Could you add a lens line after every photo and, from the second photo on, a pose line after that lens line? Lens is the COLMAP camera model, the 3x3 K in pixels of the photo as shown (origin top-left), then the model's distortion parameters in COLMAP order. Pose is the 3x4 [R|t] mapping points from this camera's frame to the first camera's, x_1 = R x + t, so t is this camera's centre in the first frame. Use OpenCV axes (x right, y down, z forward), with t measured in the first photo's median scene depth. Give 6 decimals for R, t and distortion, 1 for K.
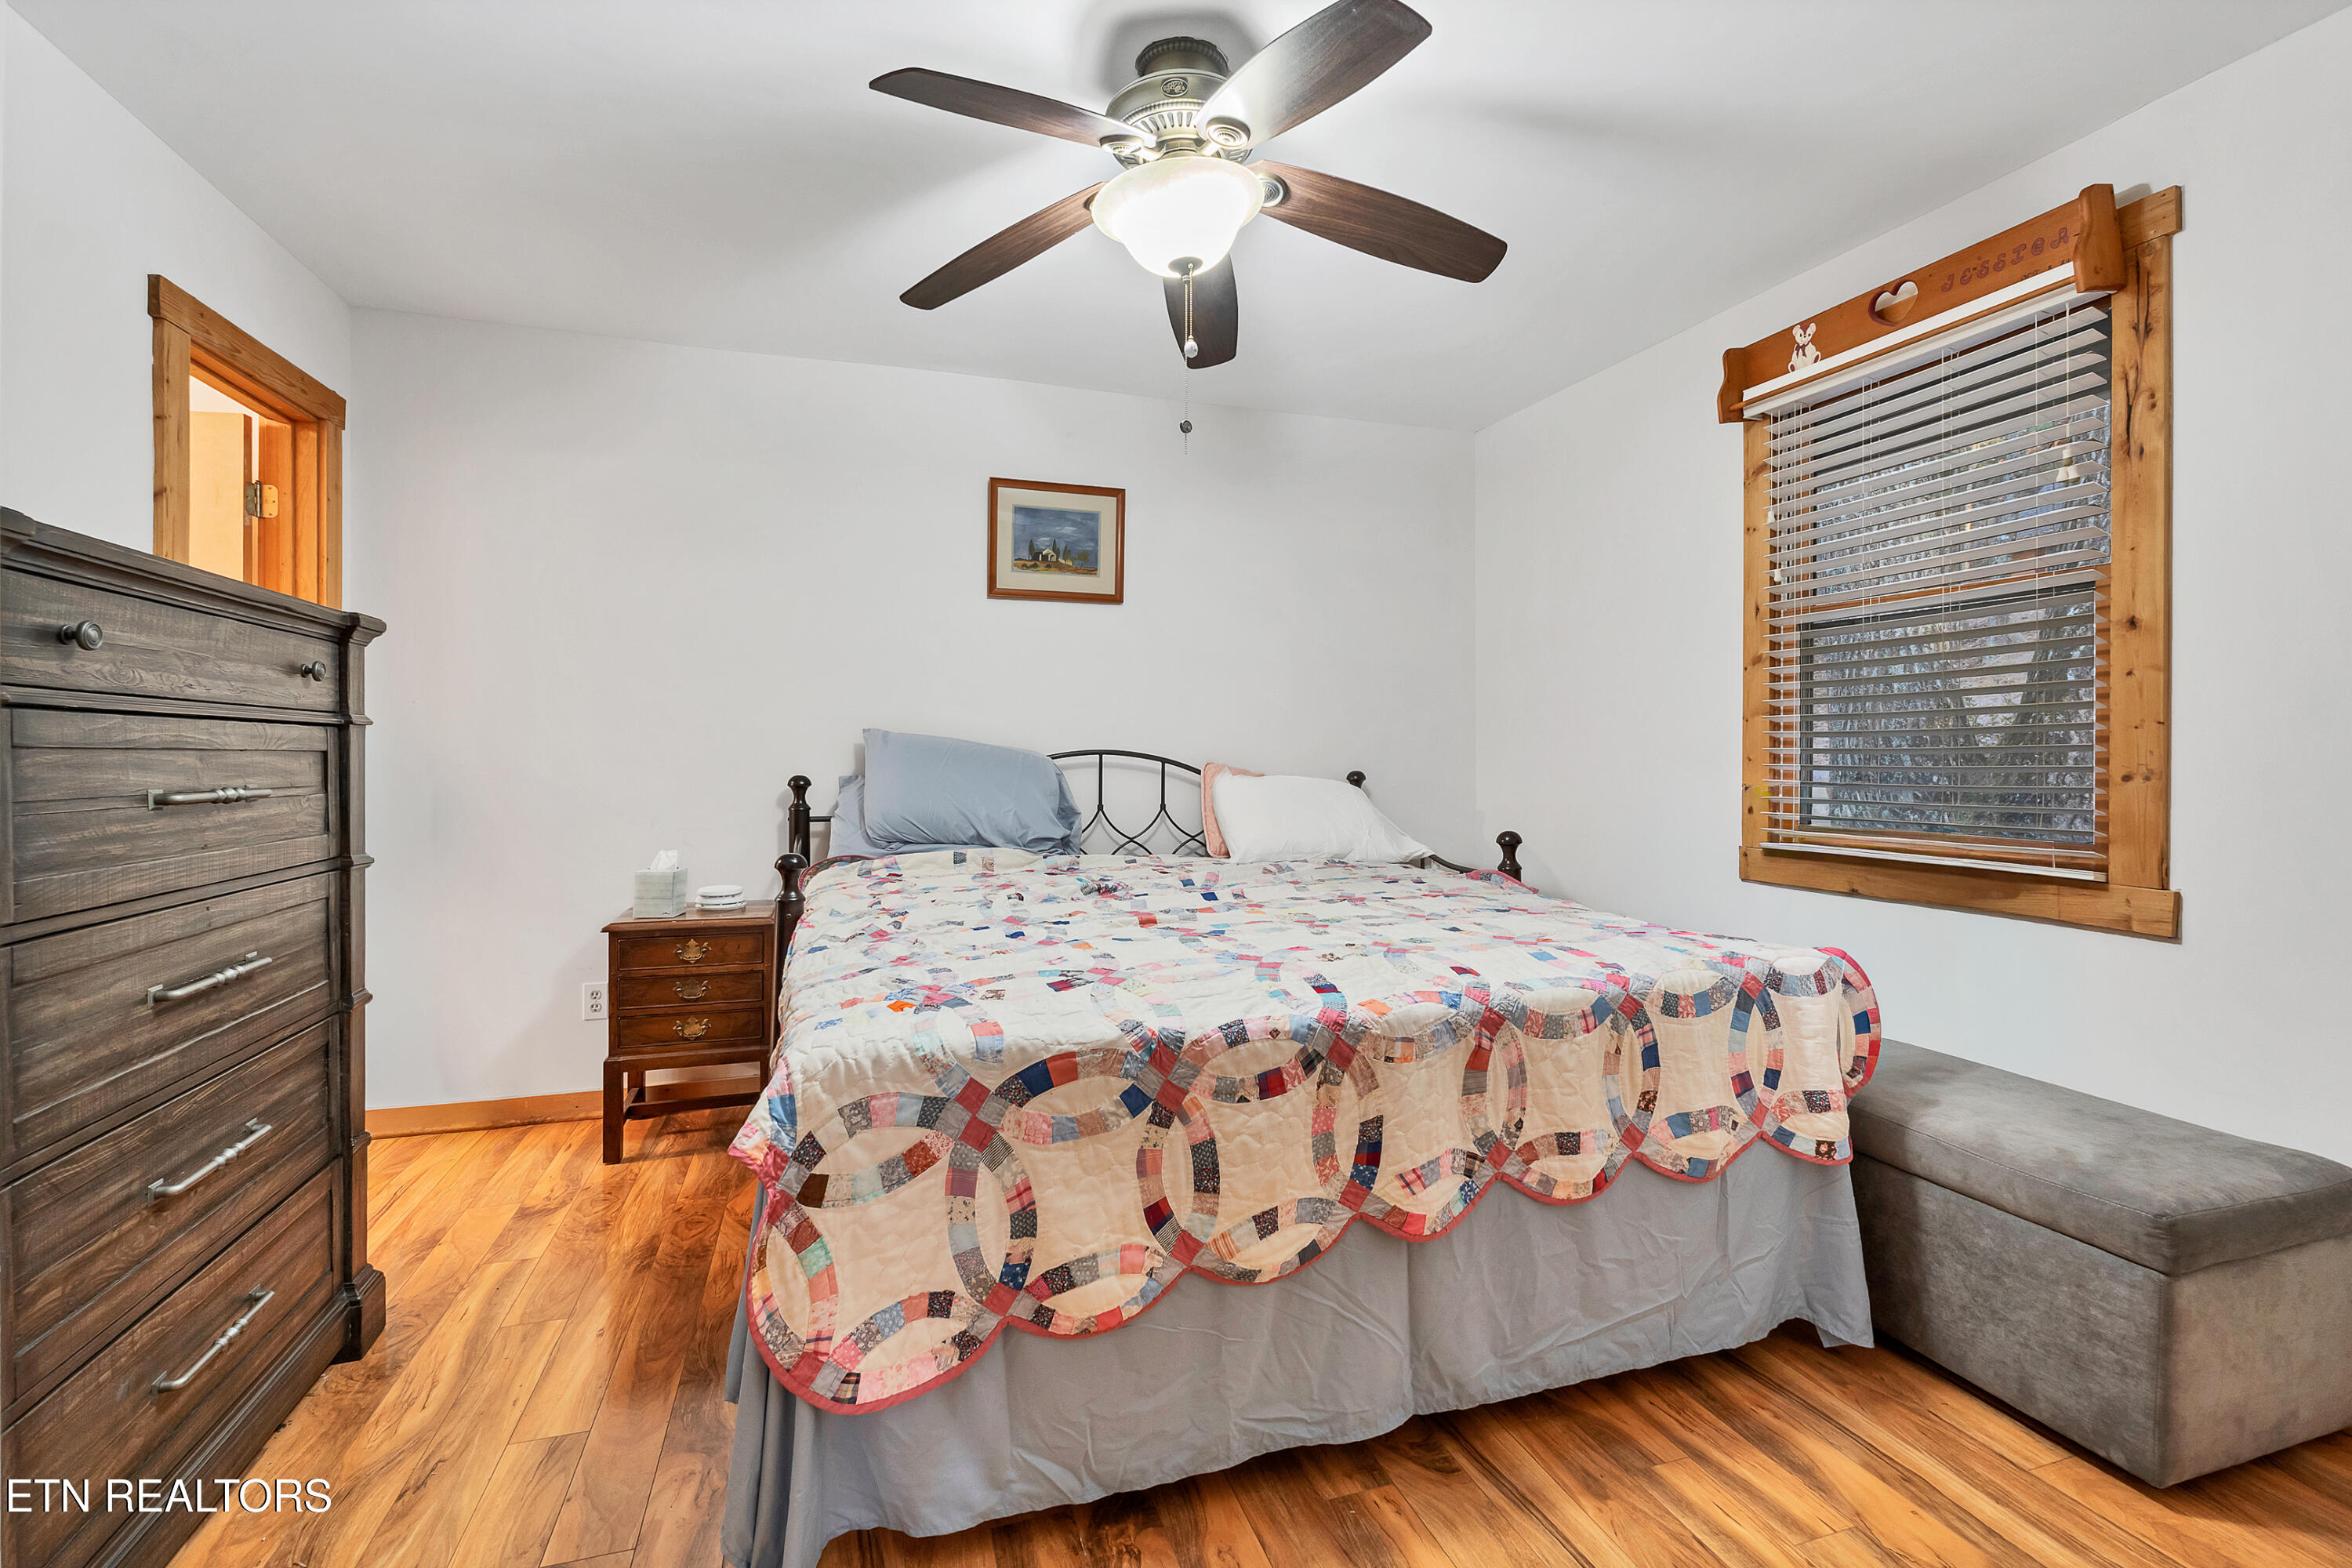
lens RADIAL K [[1072.6, 0, 1204.1], [0, 1072.6, 760.0], [0, 0, 1]] dist [-0.008593, -0.000354]
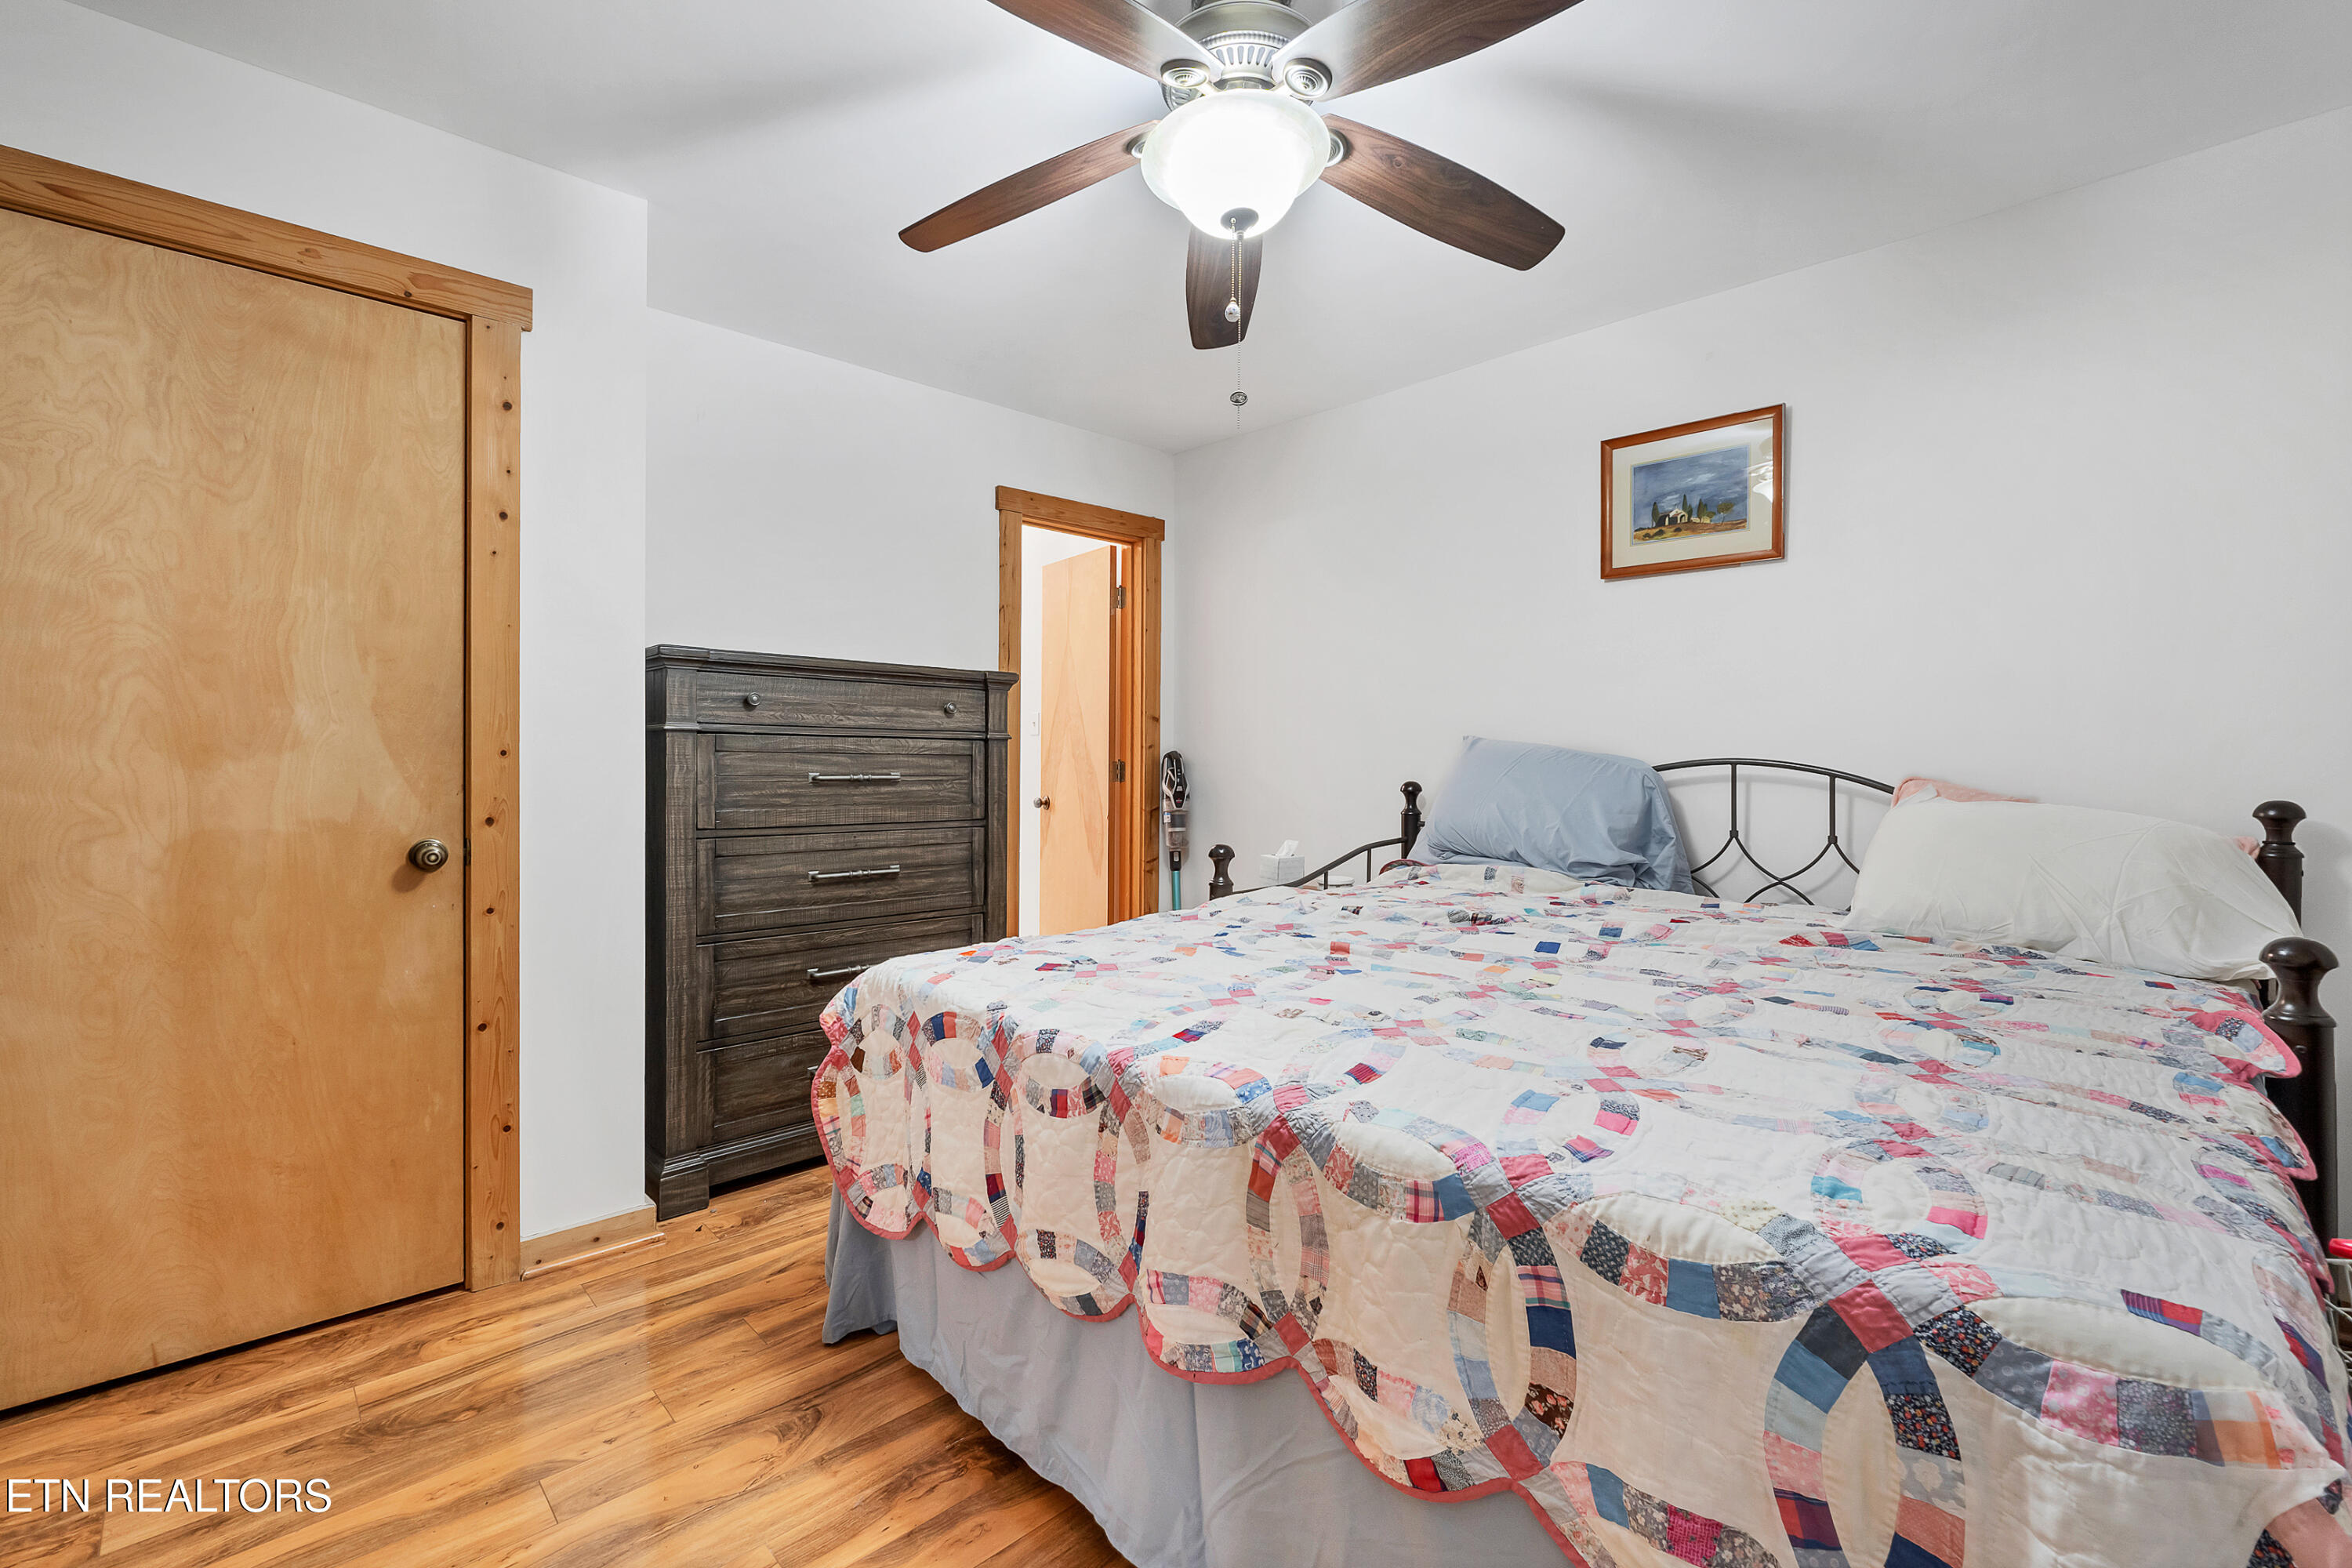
lens RADIAL K [[1056.7, 0, 1129.8], [0, 1056.7, 779.0], [0, 0, 1]] dist [-0.004353, -0.000481]
pose [[0.379403, 0.021734, -0.924976, 0.868905], [-0.014661, 0.999740, 0.017477, -0.003664], [0.925115, 0.006930, 0.379623, 0.639560]]
